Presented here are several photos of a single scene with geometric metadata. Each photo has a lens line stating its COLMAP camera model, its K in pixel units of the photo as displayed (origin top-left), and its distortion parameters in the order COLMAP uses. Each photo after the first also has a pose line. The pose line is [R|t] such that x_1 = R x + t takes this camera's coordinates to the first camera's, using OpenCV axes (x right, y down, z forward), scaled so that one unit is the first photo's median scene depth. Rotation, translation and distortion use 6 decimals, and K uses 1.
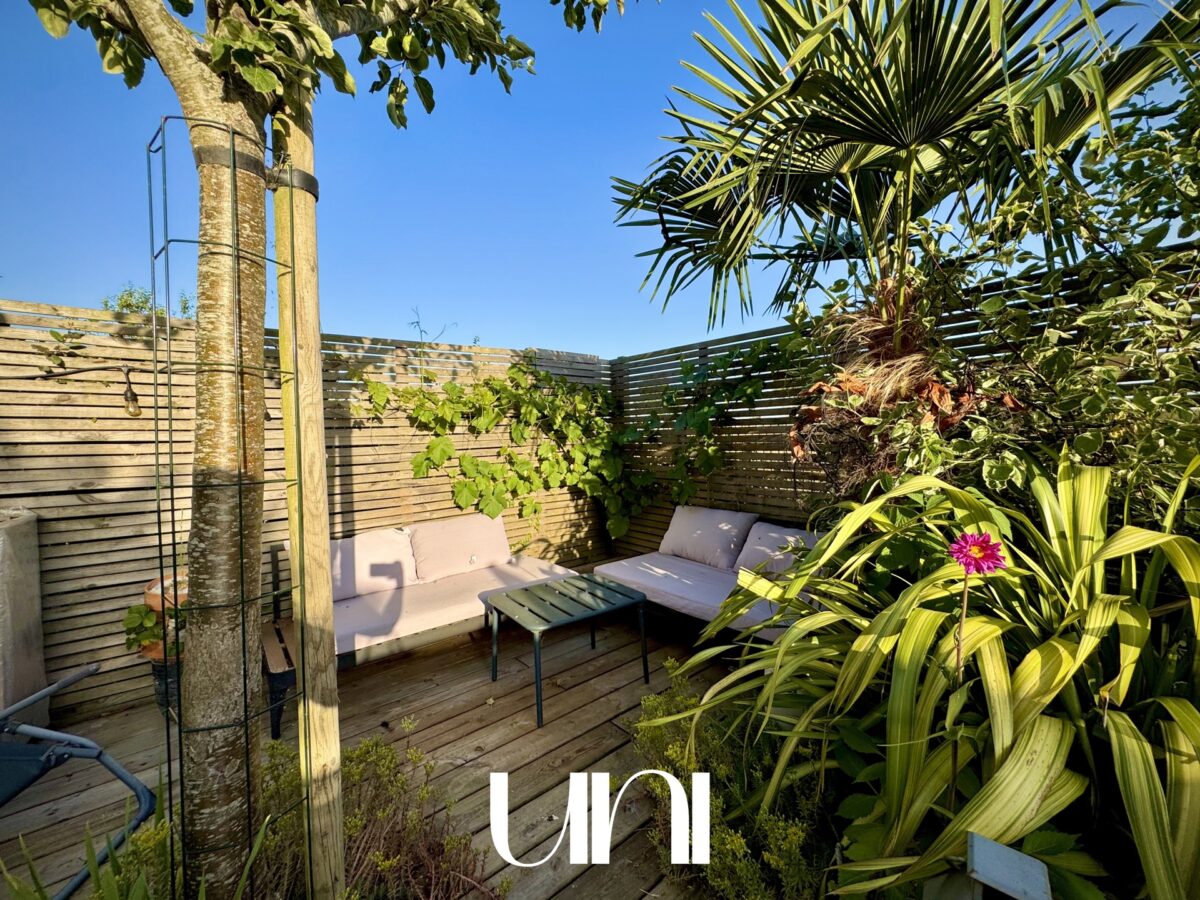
lens RADIAL K [[475.9, 0, 603.2], [0, 475.9, 449.0], [0, 0, 1]] dist [0.001925, -0.000073]
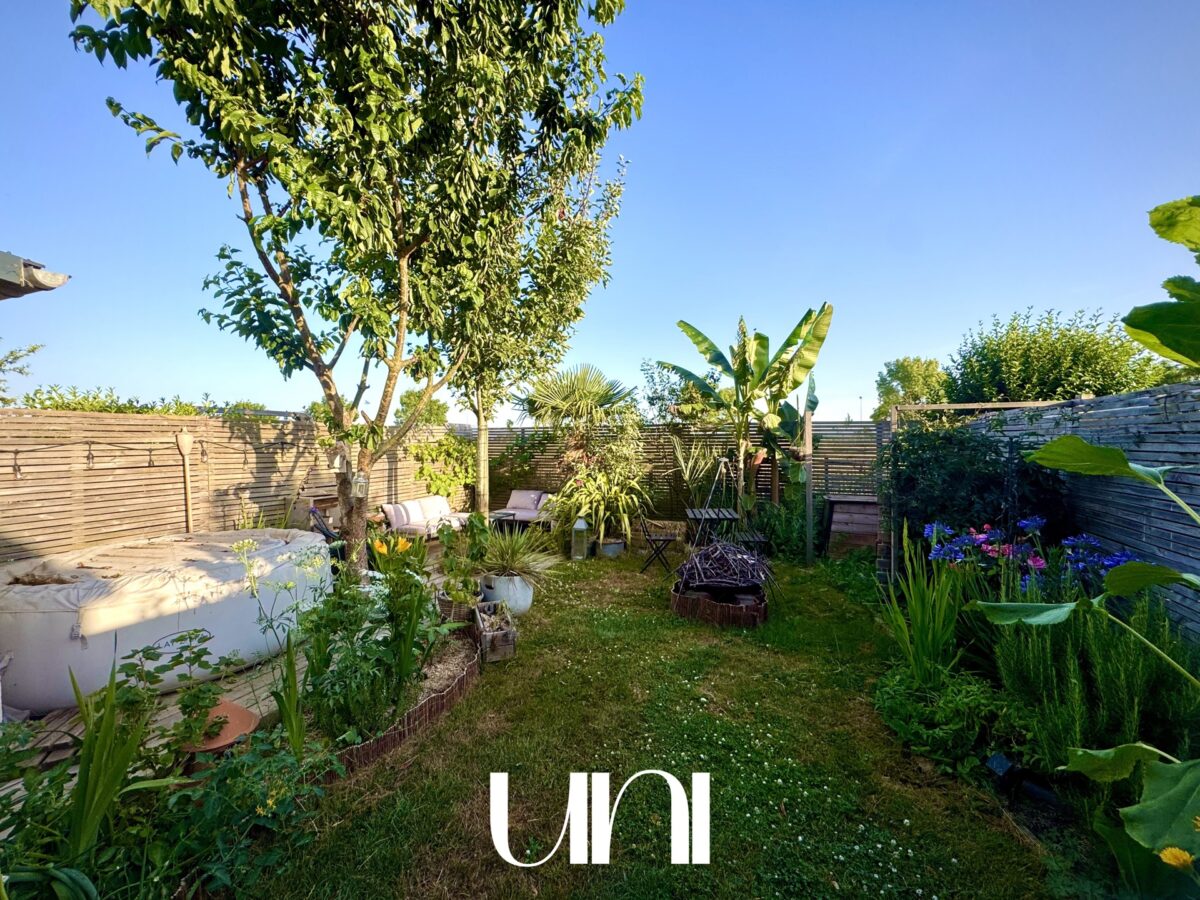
lens RADIAL K [[475.9, 0, 597.5], [0, 475.9, 448.1], [0, 0, 1]] dist [0.001925, -0.000073]
pose [[0.880761, 0.012411, 0.473398, -1.385452], [-0.000407, 0.999676, -0.025451, -0.088860], [-0.473560, 0.022224, 0.880481, -3.109001]]
